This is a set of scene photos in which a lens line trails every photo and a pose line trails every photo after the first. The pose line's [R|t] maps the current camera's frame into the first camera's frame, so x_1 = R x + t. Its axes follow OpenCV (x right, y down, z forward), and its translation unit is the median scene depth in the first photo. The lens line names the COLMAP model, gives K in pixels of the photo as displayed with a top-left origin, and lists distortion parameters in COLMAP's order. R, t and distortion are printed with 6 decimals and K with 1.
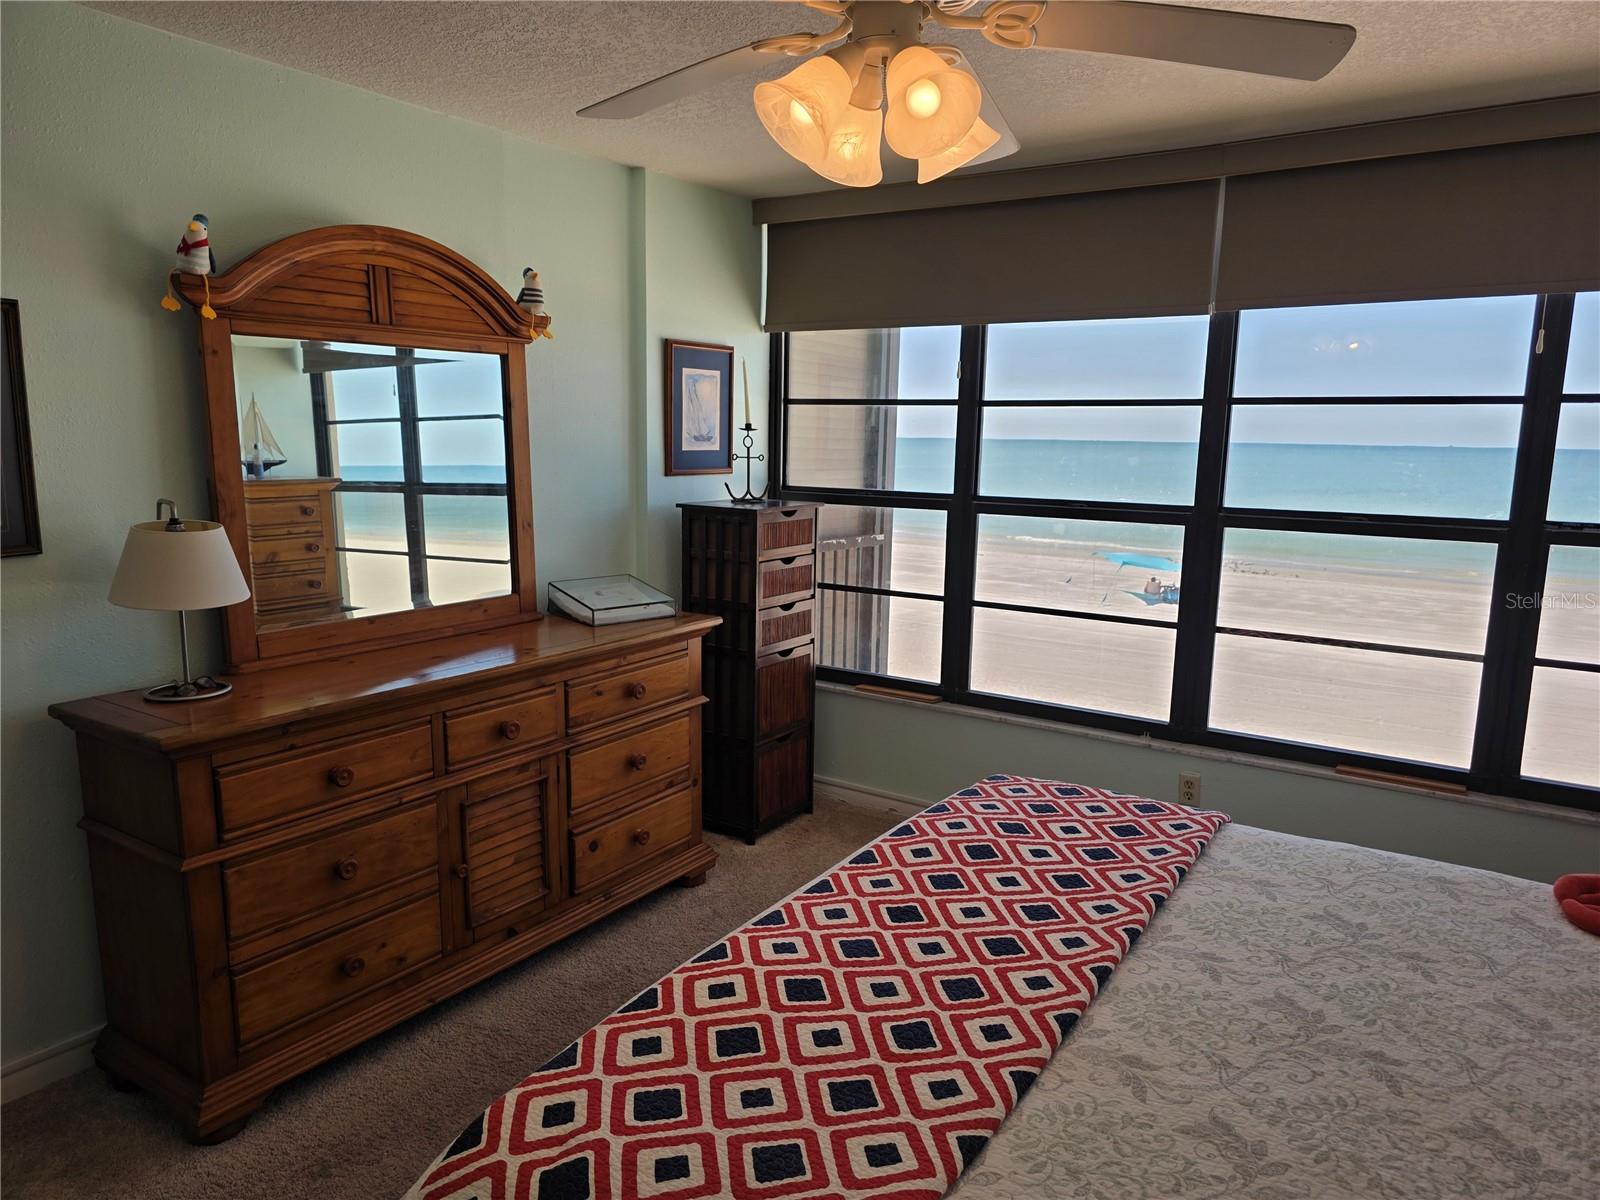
lens RADIAL K [[1071.2, 0, 801.2], [0, 1071.2, 599.4], [0, 0, 1]] dist [0.048962, -0.048770]
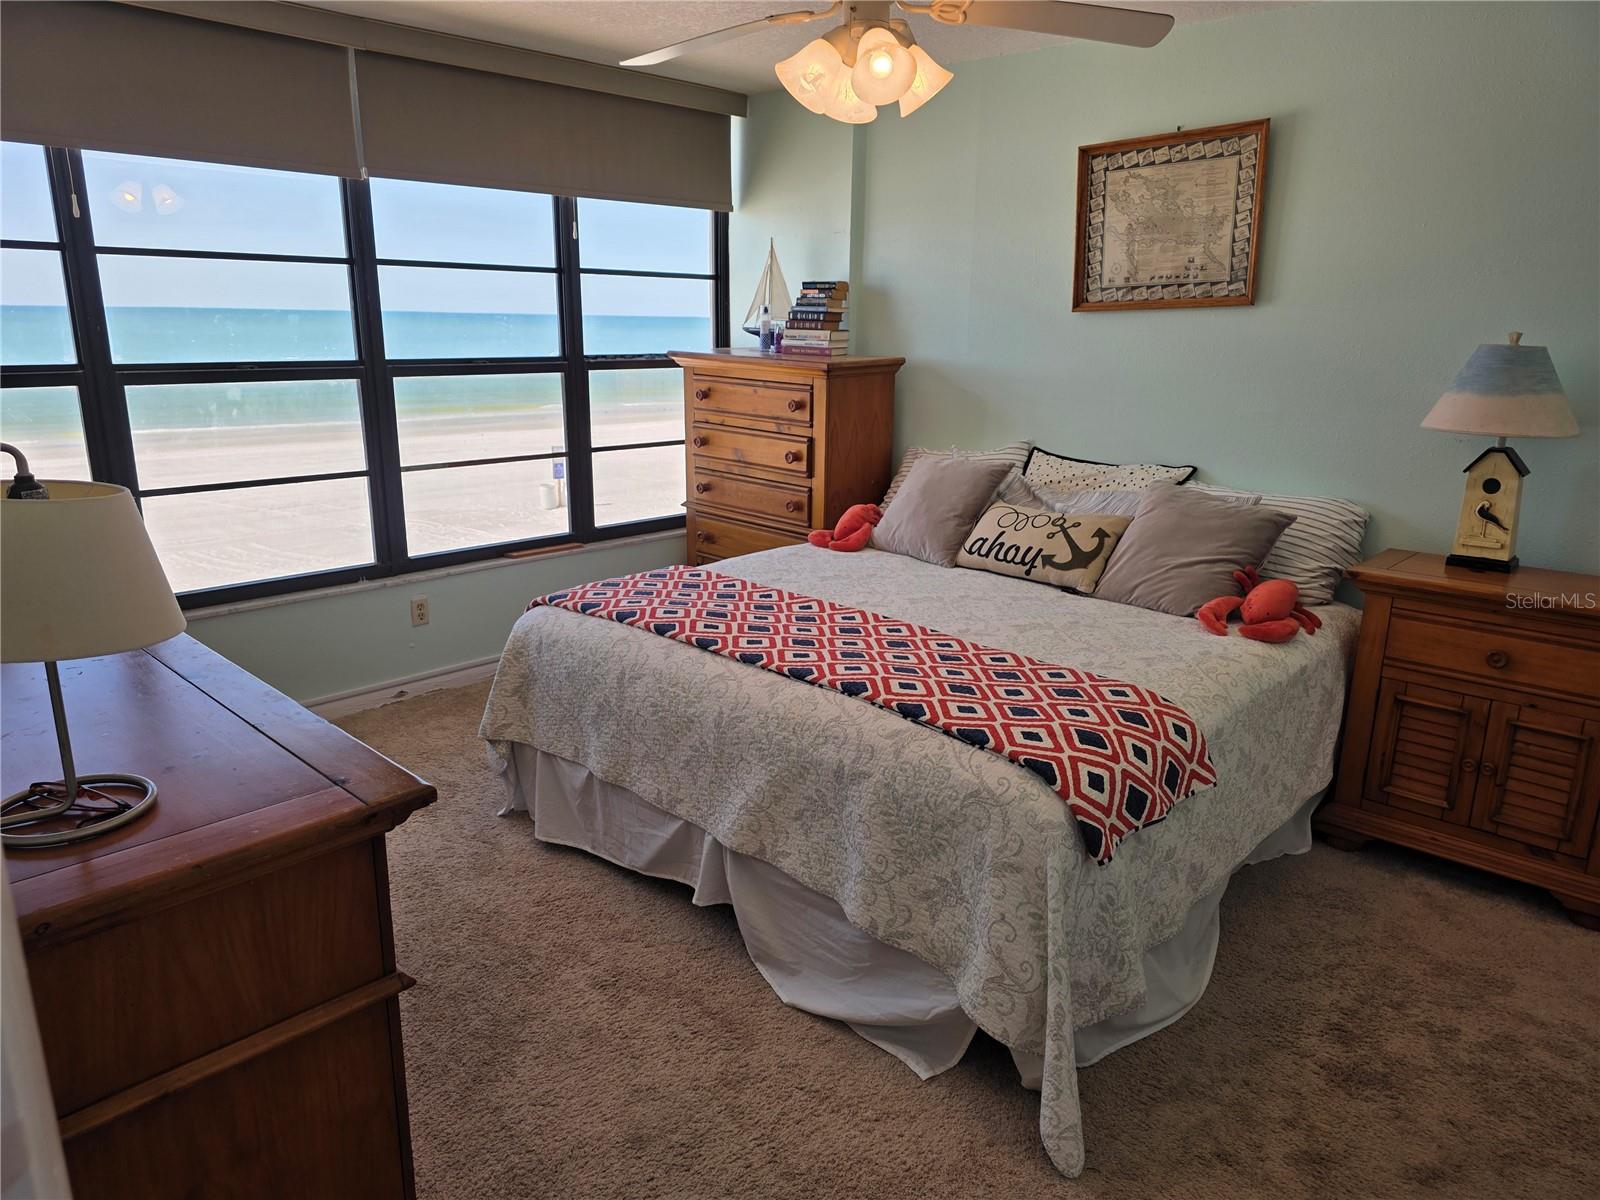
lens RADIAL K [[1071.2, 0, 829.9], [0, 1071.2, 582.2], [0, 0, 1]] dist [0.048962, -0.048770]
pose [[0.113964, -0.249981, 0.961521, -0.928504], [0.124461, 0.963794, 0.235820, -0.093717], [-0.985658, 0.092796, 0.140950, 0.548580]]
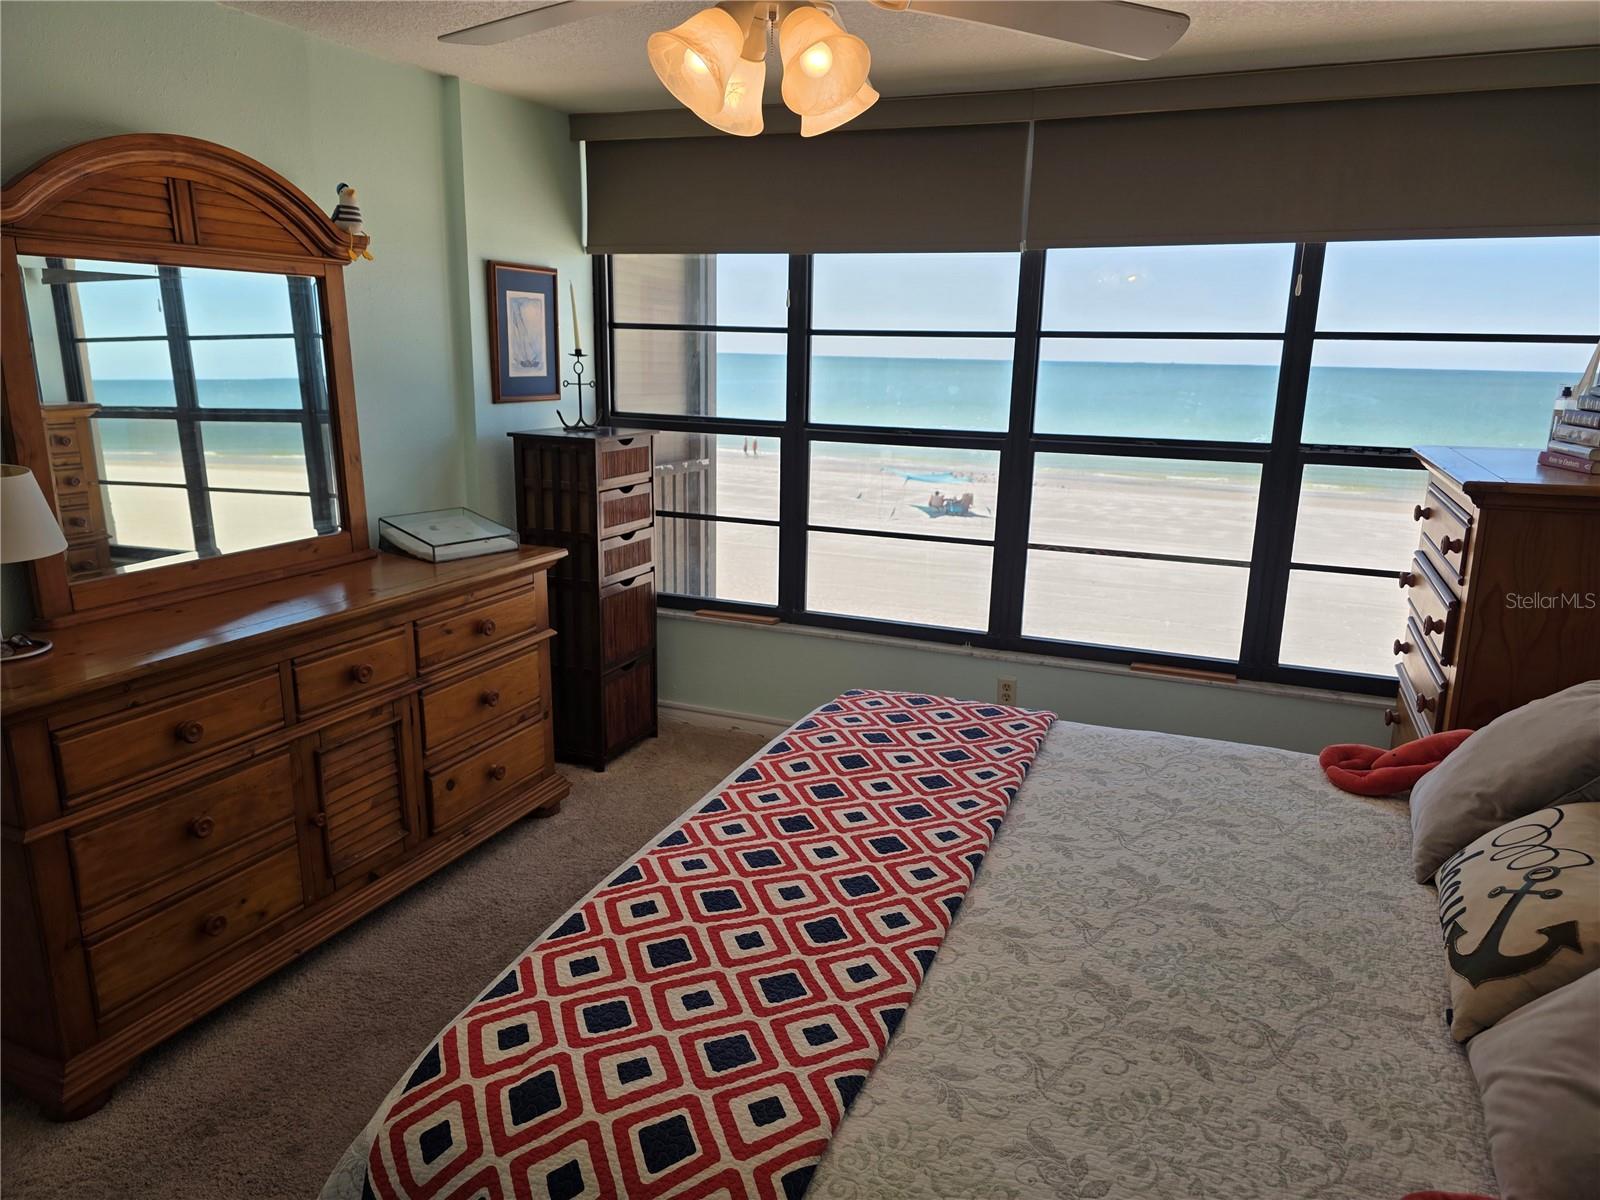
lens RADIAL K [[1071.2, 0, 812.4], [0, 1071.2, 589.9], [0, 0, 1]] dist [0.048962, -0.048770]
pose [[0.978892, -0.038983, 0.200625, -0.067811], [0.025262, 0.997192, 0.070502, -0.013086], [-0.202810, -0.063946, 0.977128, -0.031681]]
